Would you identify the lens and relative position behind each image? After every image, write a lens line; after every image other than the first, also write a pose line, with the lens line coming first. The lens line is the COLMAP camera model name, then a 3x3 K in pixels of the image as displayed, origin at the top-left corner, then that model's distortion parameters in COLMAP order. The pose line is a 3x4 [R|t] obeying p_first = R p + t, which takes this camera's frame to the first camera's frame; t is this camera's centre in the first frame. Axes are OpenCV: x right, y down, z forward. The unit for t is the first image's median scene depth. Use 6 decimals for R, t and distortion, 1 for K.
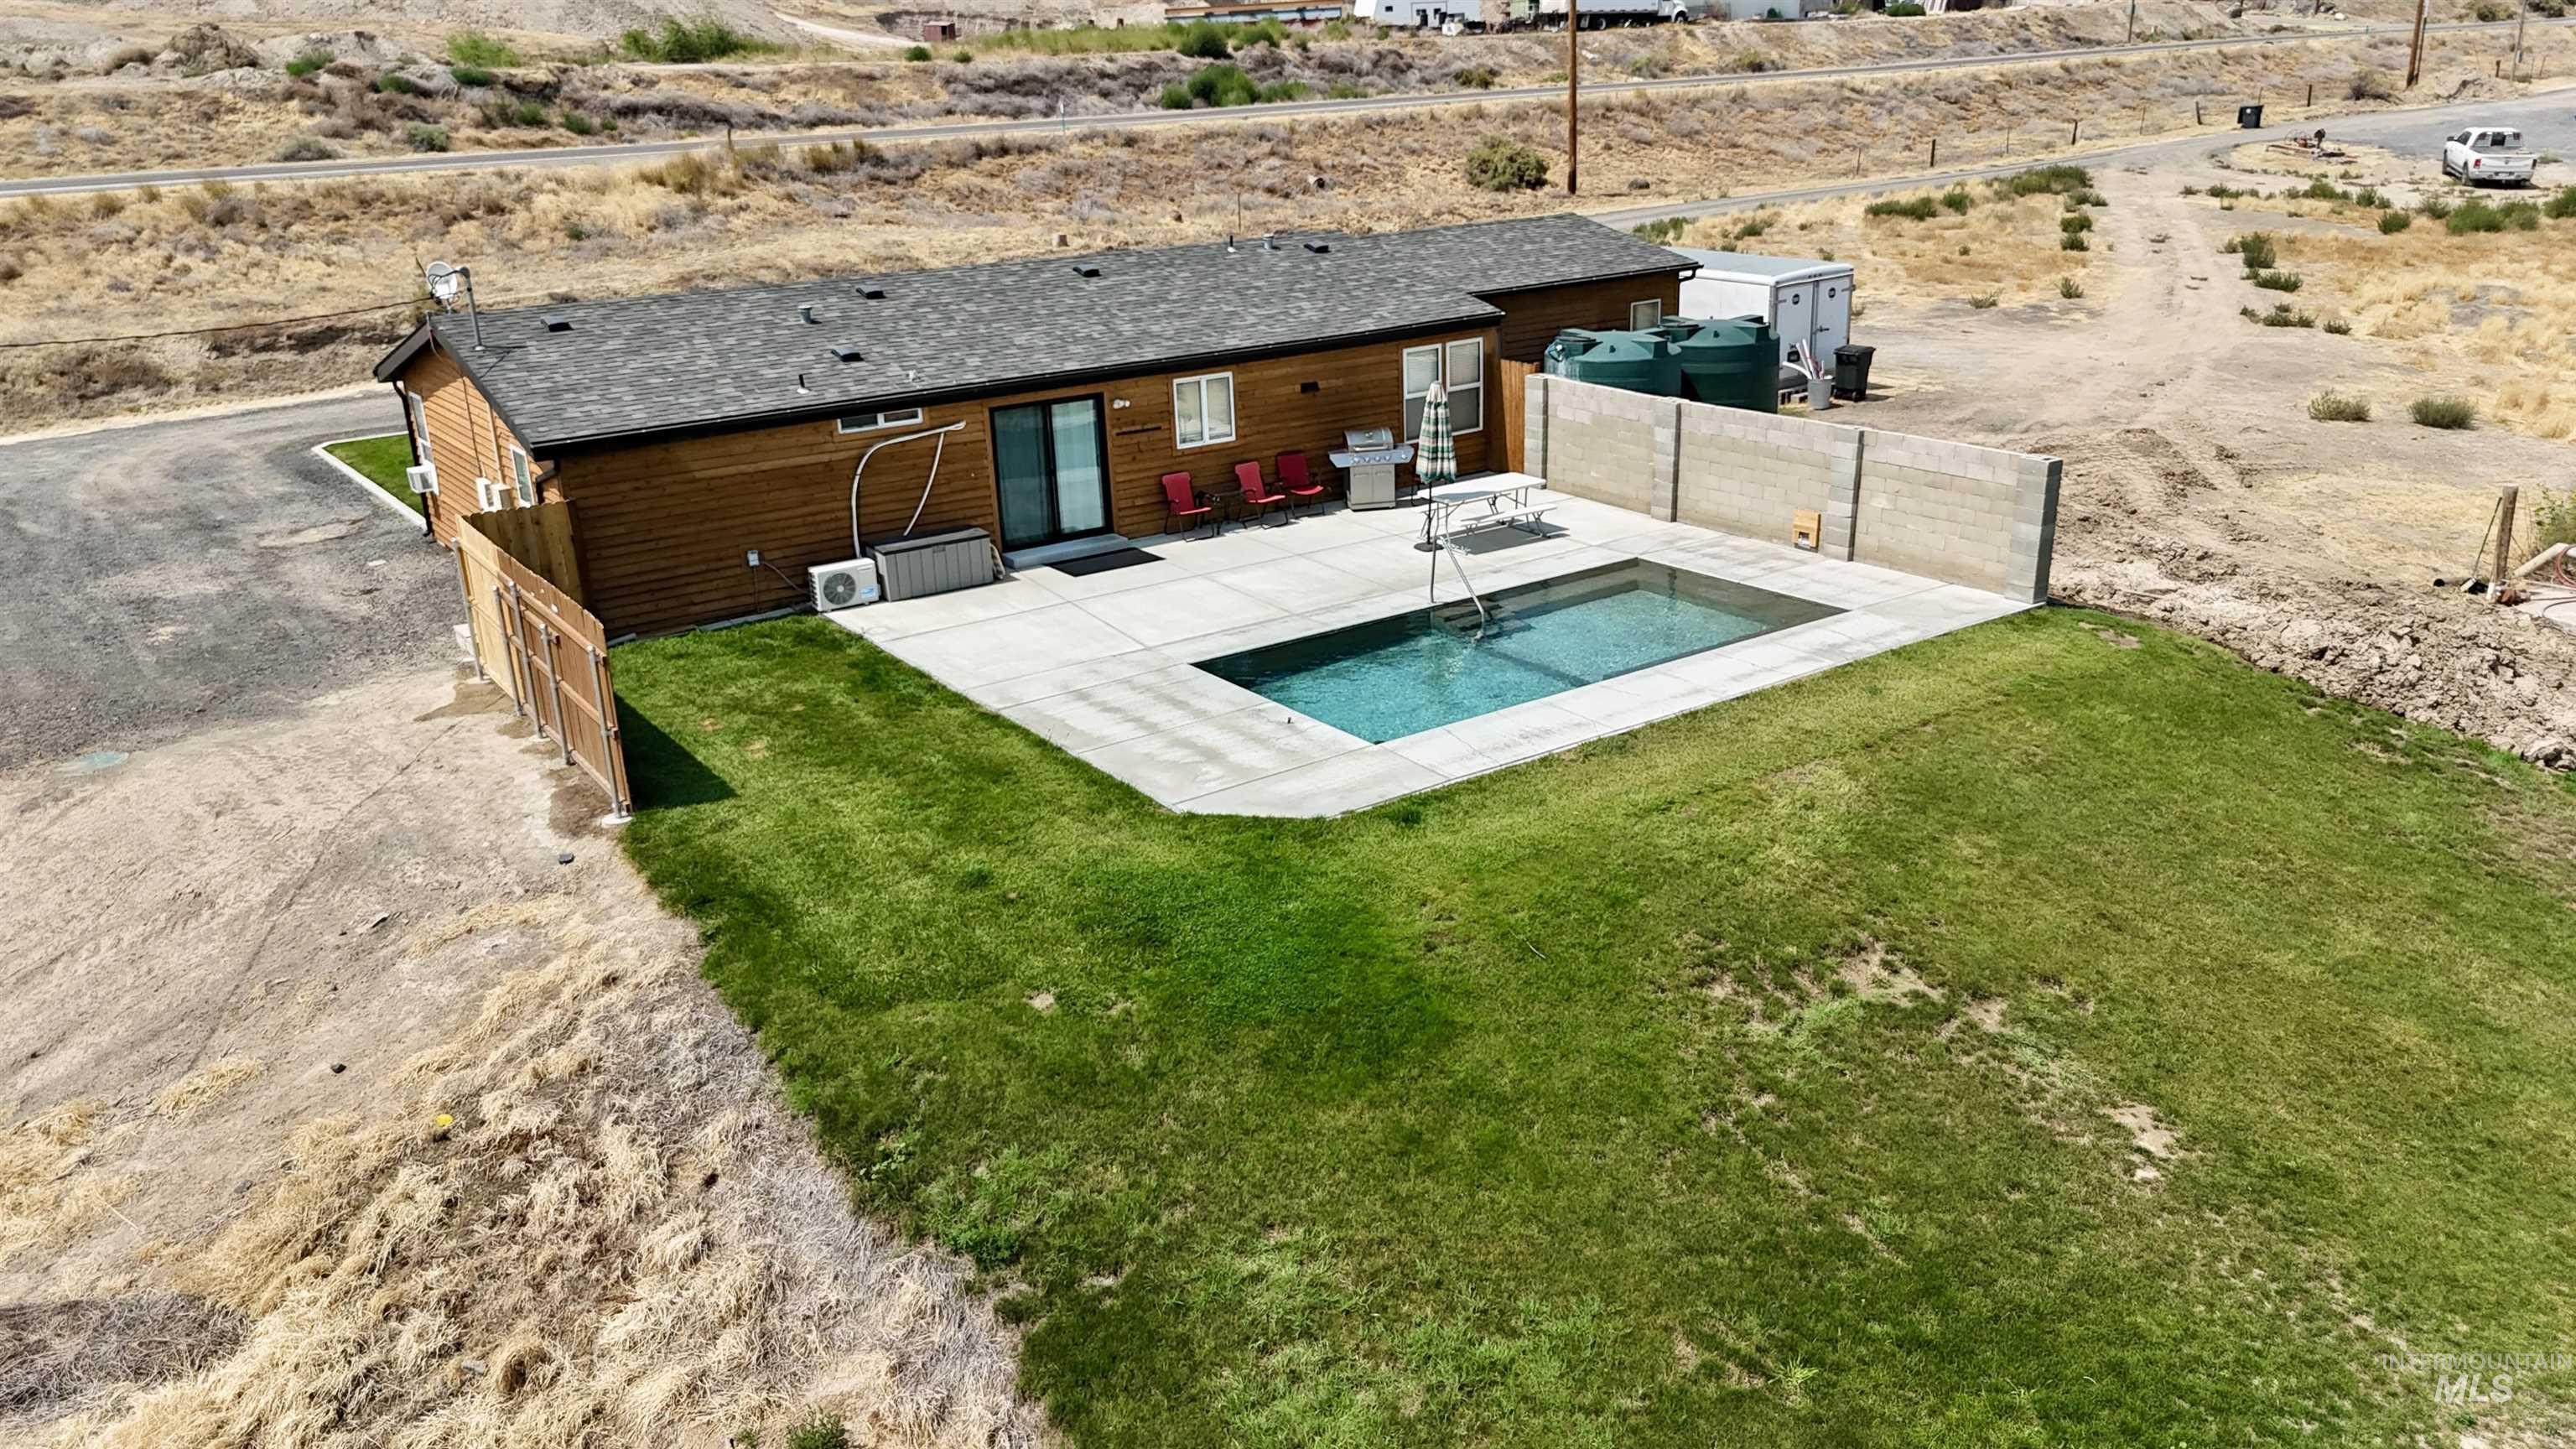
lens RADIAL K [[1895.1, 0, 1288.5], [0, 1895.1, 718.1], [0, 0, 1]] dist [0.068766, -0.067254]
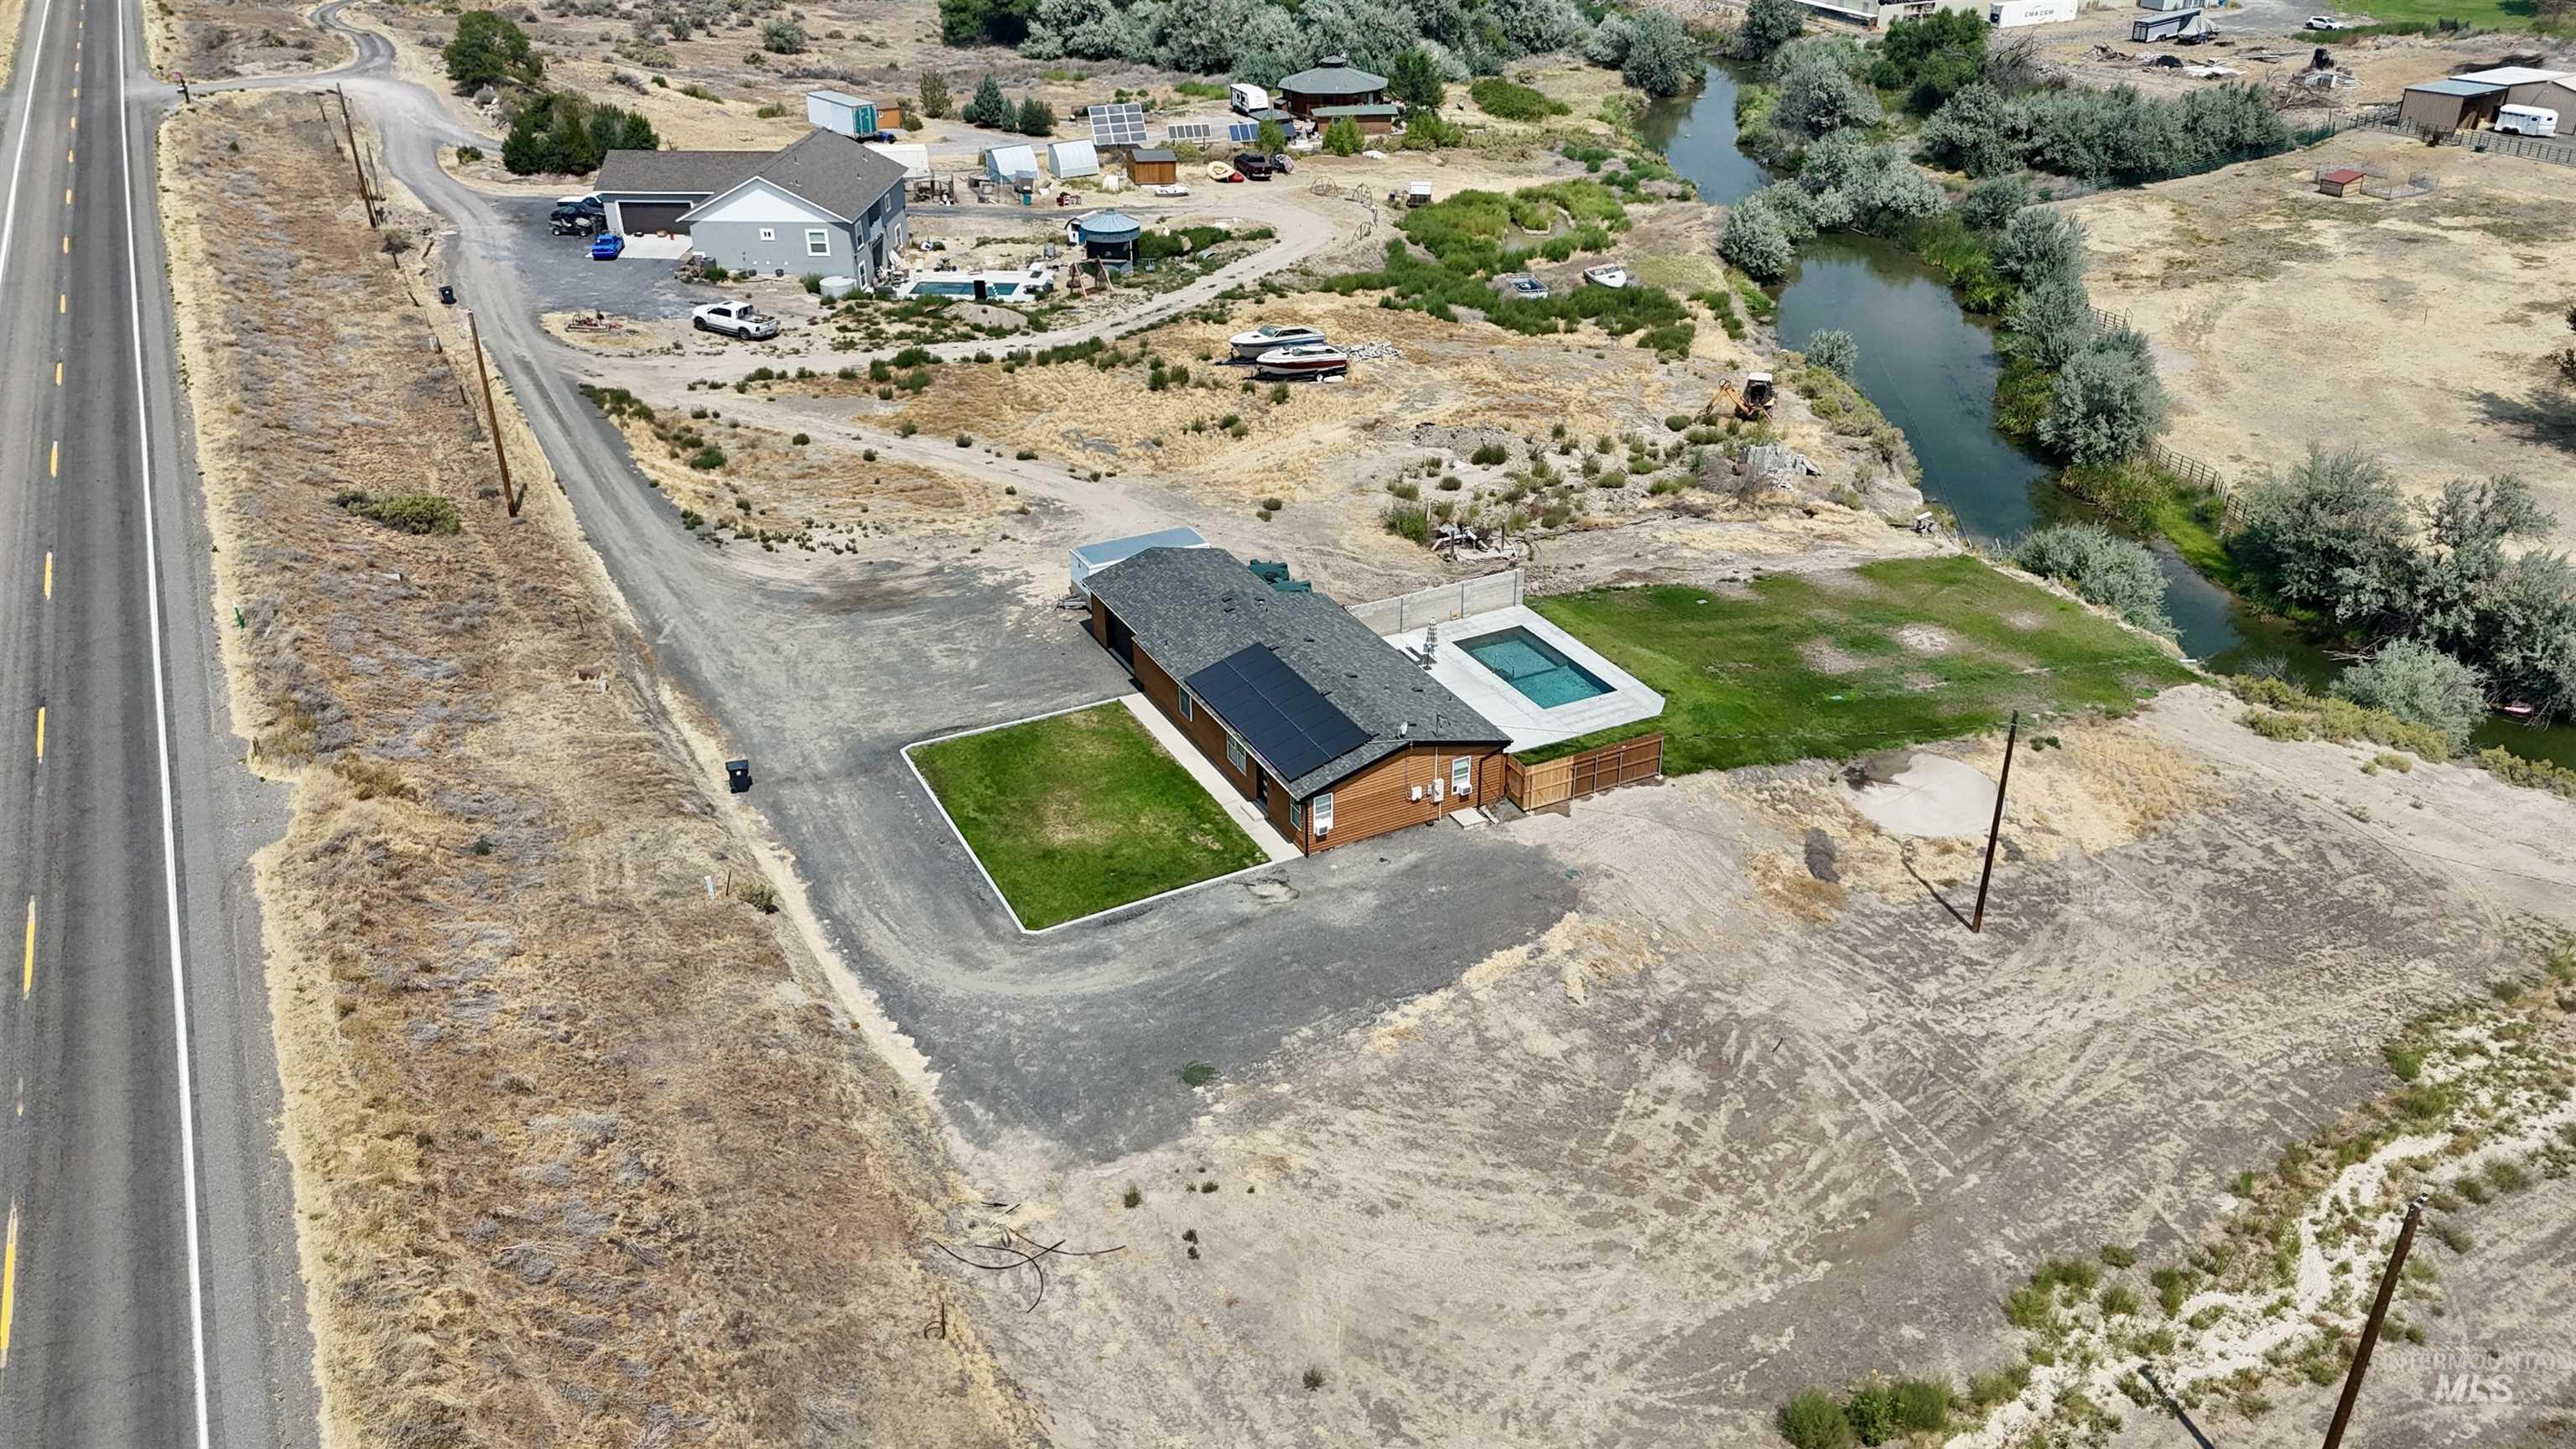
lens RADIAL K [[1895.1, 0, 1298.5], [0, 1895.1, 743.9], [0, 0, 1]] dist [0.068766, -0.067254]
pose [[0.136610, -0.444772, 0.885164, -2.464197], [0.330066, 0.862920, 0.382655, -1.111113], [-0.934020, 0.239888, 0.264687, 0.387778]]
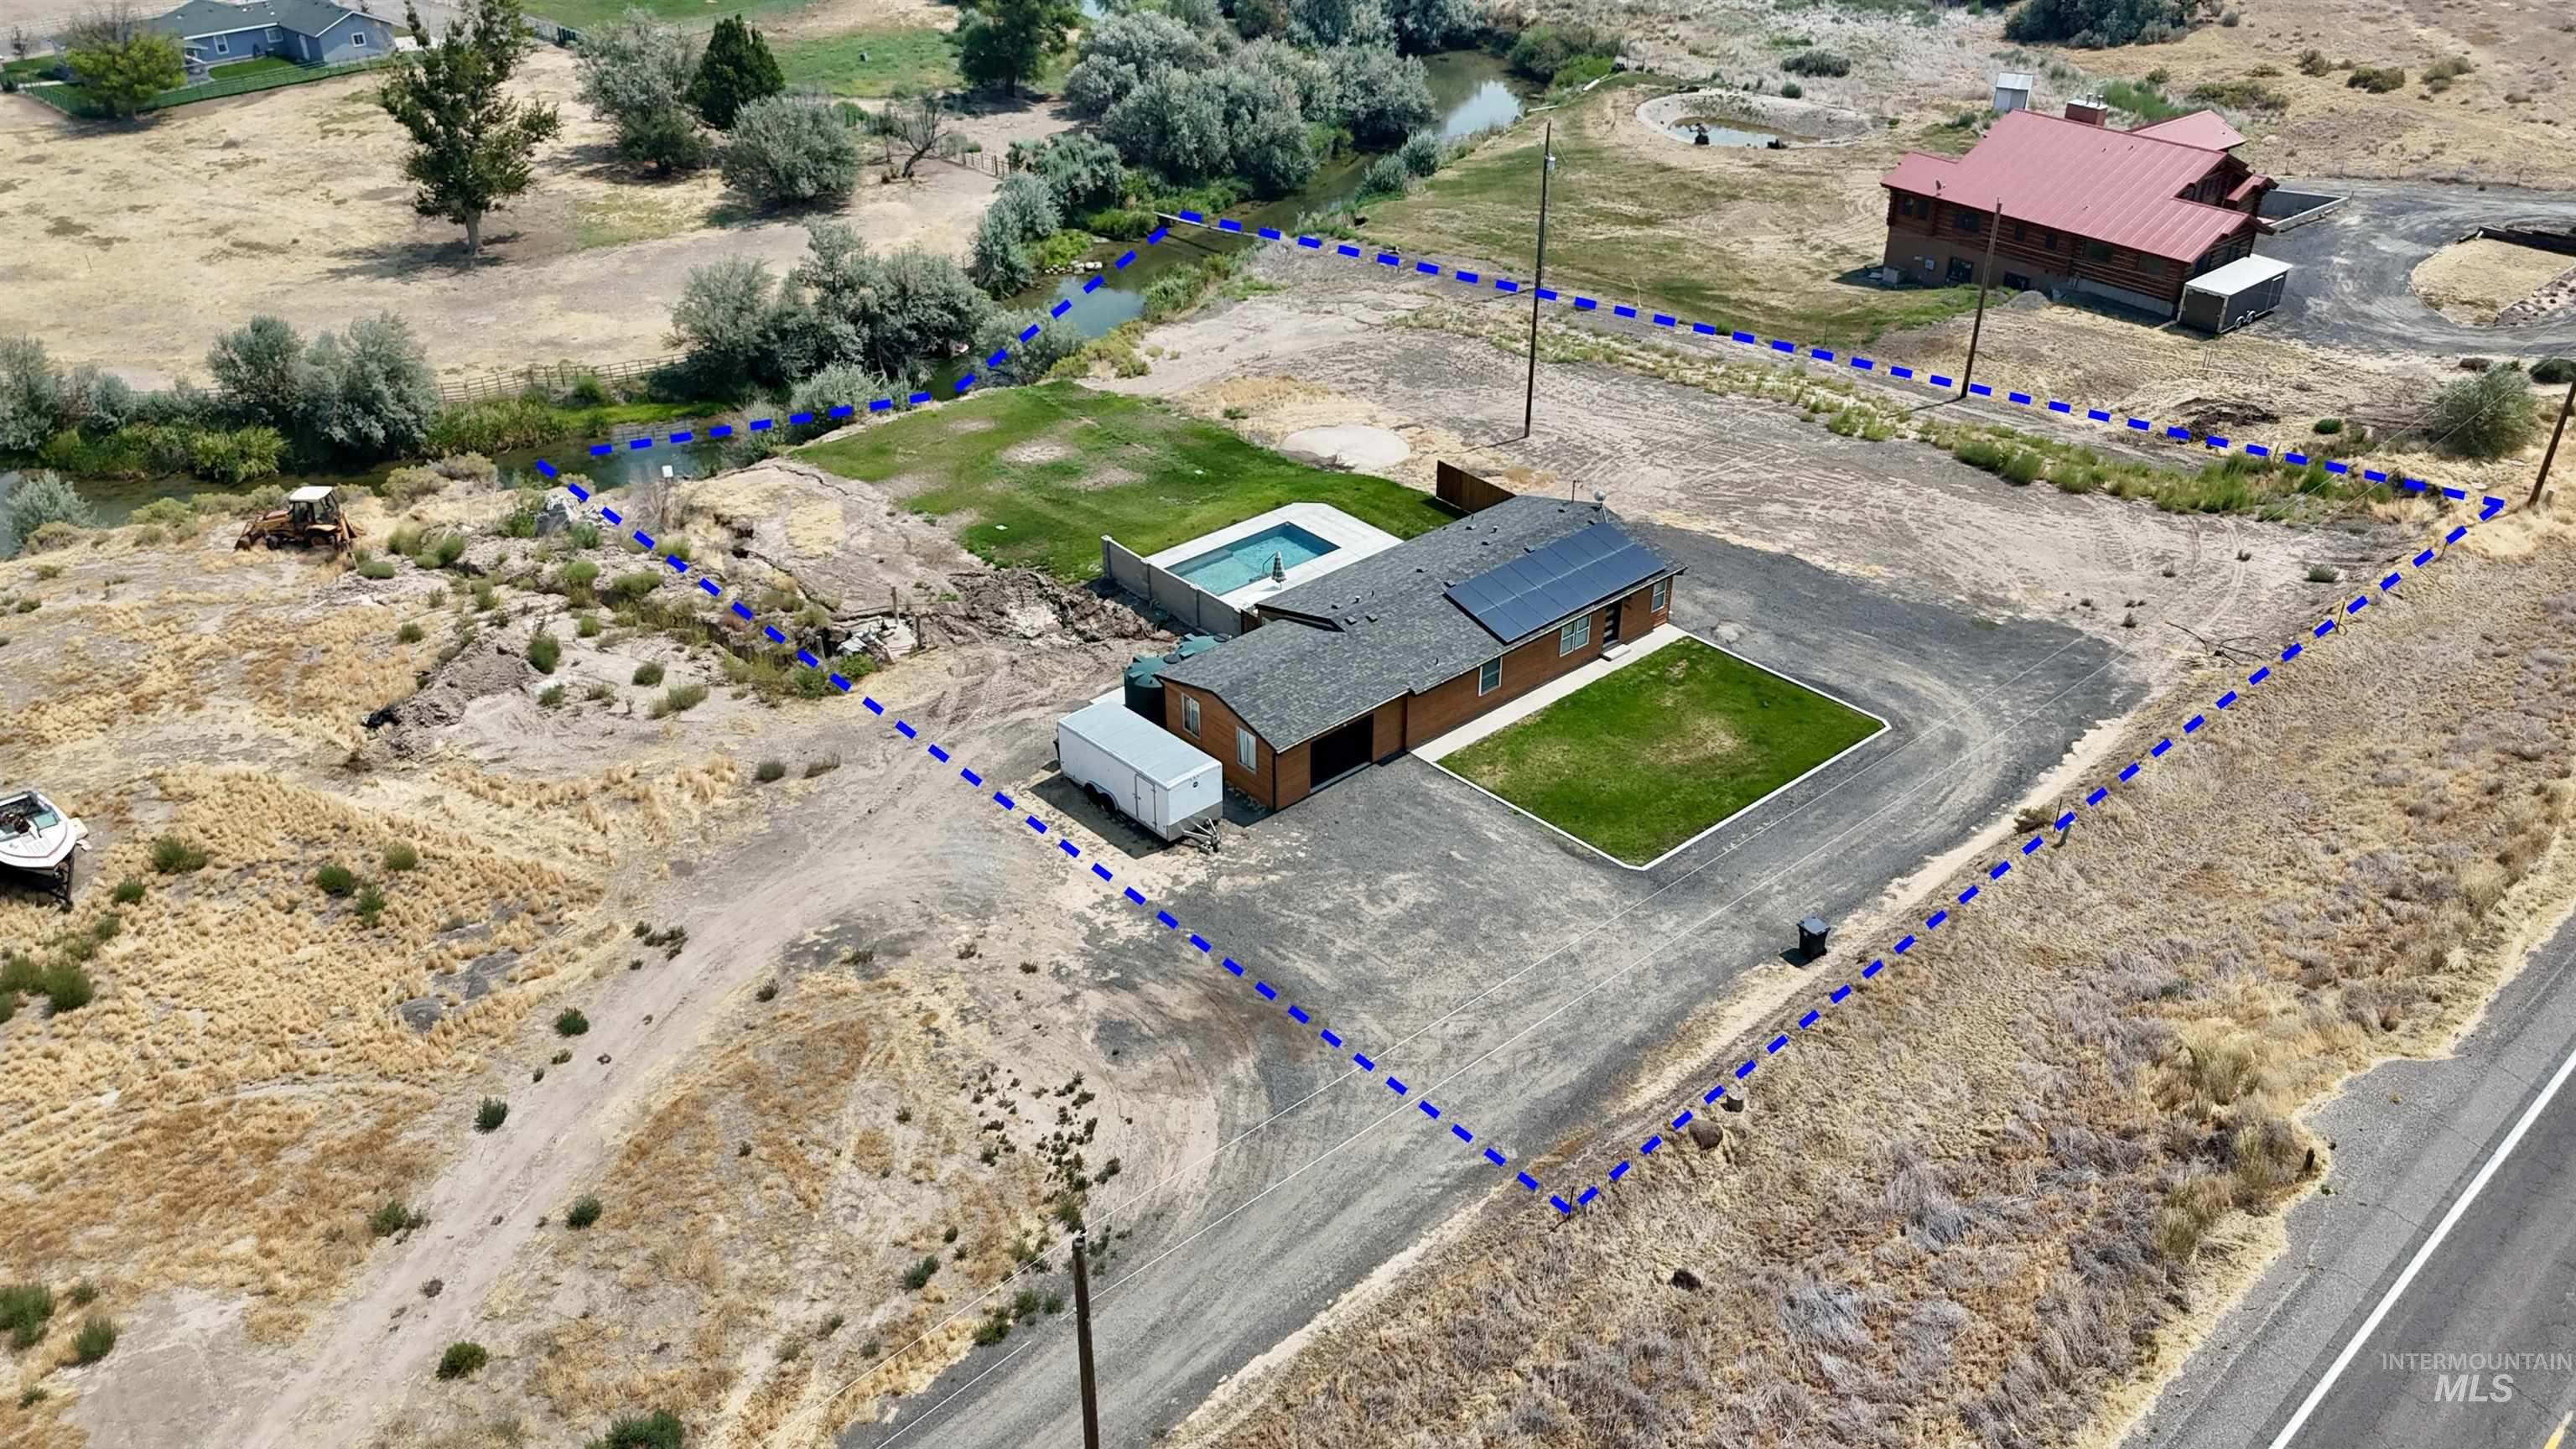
lens RADIAL K [[1895.1, 0, 1300.6], [0, 1895.1, 731.3], [0, 0, 1]] dist [0.068766, -0.067254]
pose [[-0.993104, 0.090130, -0.074969, 0.259282], [-0.001583, 0.629117, 0.777309, -2.060025], [0.117223, 0.772068, -0.624636, 2.741618]]
